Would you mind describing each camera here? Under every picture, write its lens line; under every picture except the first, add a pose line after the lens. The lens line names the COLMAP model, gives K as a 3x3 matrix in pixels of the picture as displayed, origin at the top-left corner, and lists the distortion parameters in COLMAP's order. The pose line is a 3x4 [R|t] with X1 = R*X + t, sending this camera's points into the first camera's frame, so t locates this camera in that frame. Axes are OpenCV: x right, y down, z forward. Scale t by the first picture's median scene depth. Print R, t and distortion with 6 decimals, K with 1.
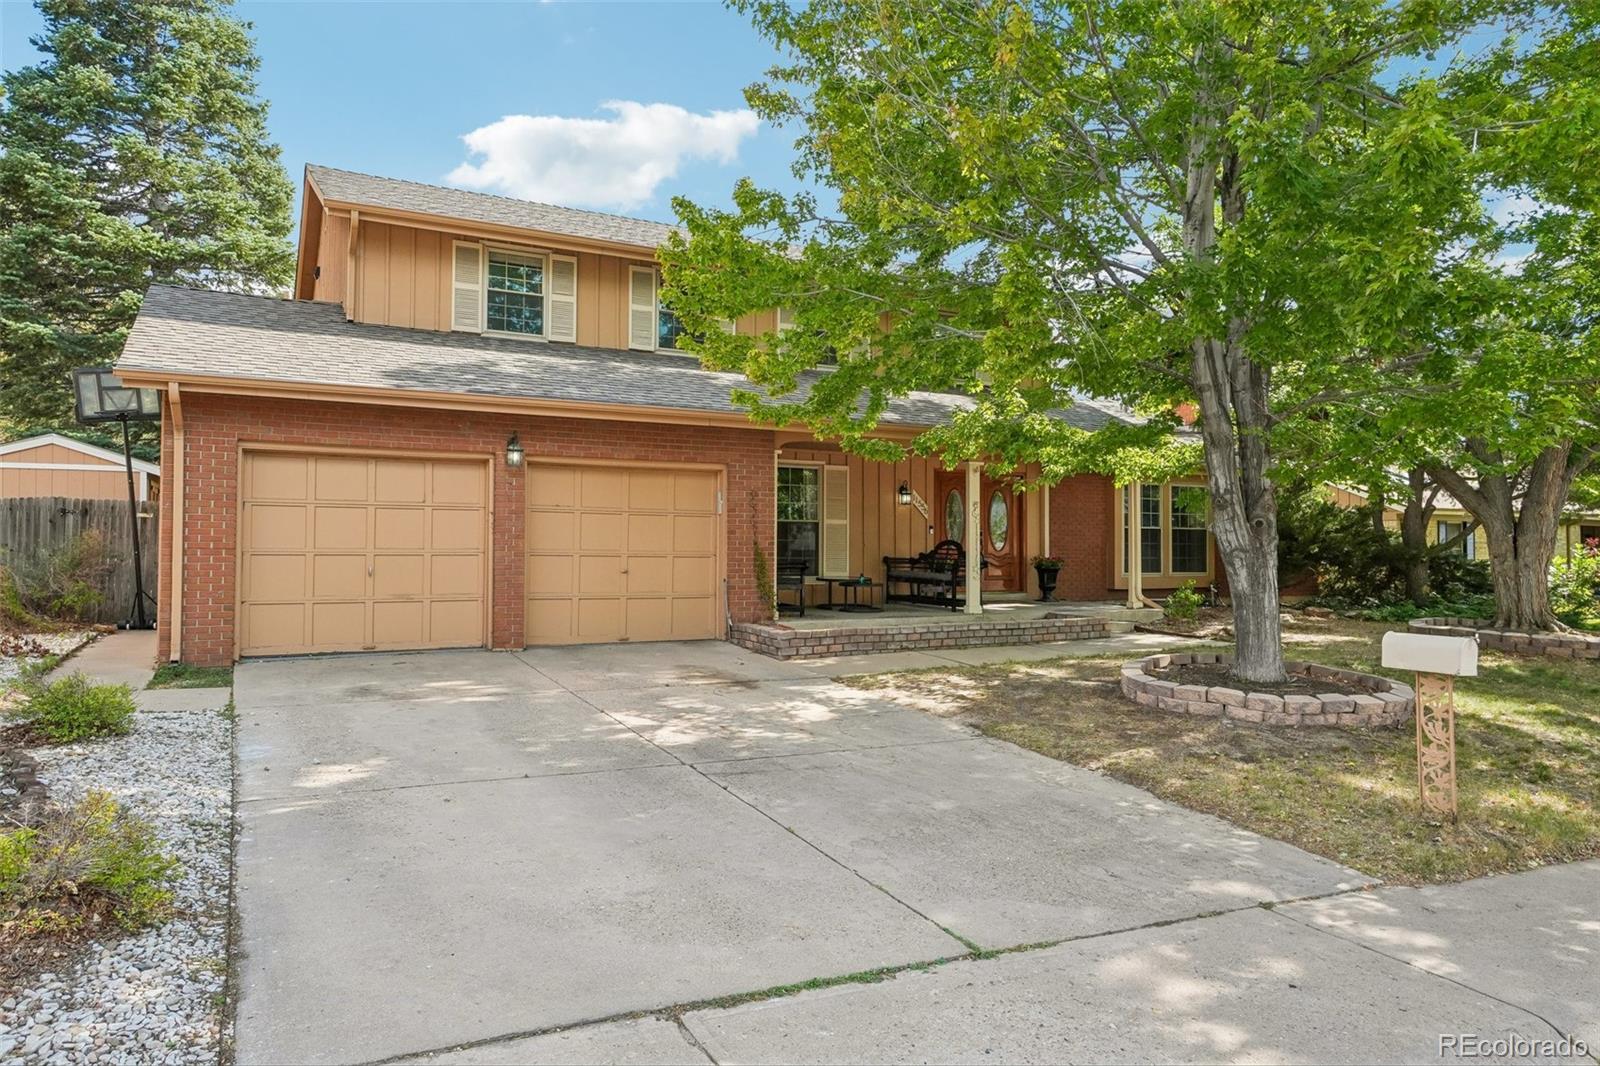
lens RADIAL K [[1055.3, 0, 798.2], [0, 1055.3, 534.3], [0, 0, 1]] dist [0.008341, 0.001153]
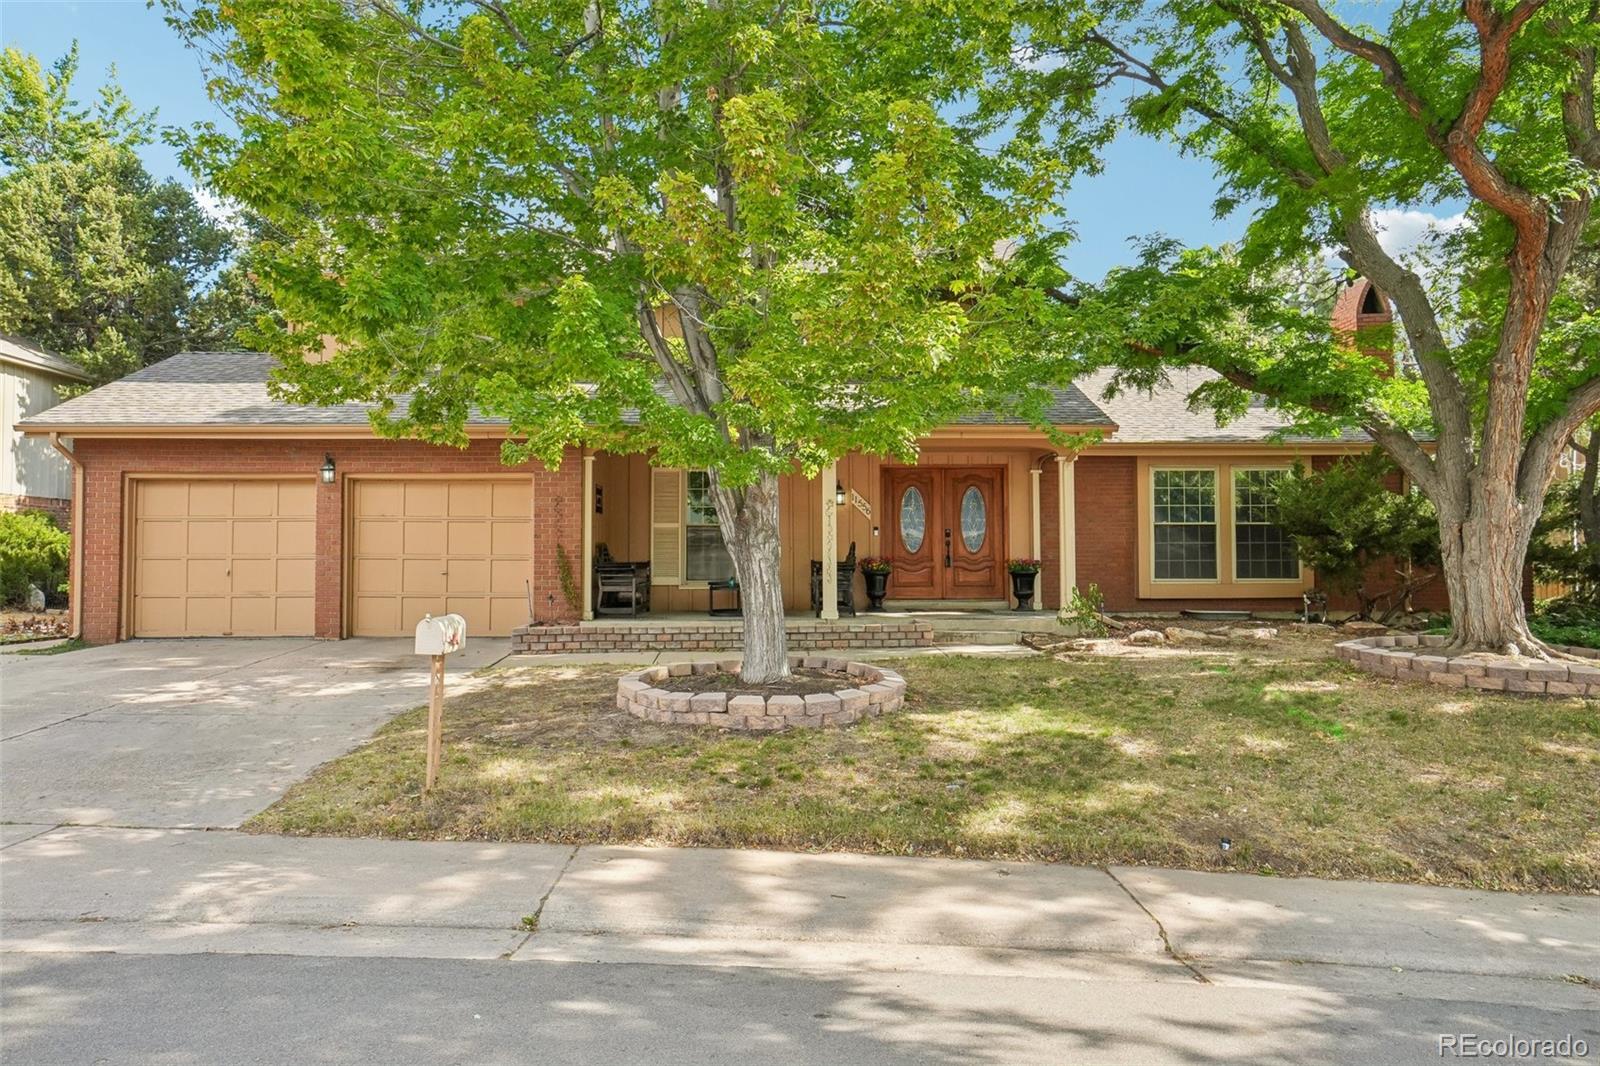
lens RADIAL K [[1175.0, 0, 801.9], [0, 1175.0, 531.7], [0, 0, 1]] dist [0.021801, 0.000617]
pose [[0.882225, -0.021448, -0.470339, 0.806259], [0.013705, 0.999708, -0.019882, 0.022773], [0.470628, 0.011095, 0.882262, 0.086525]]
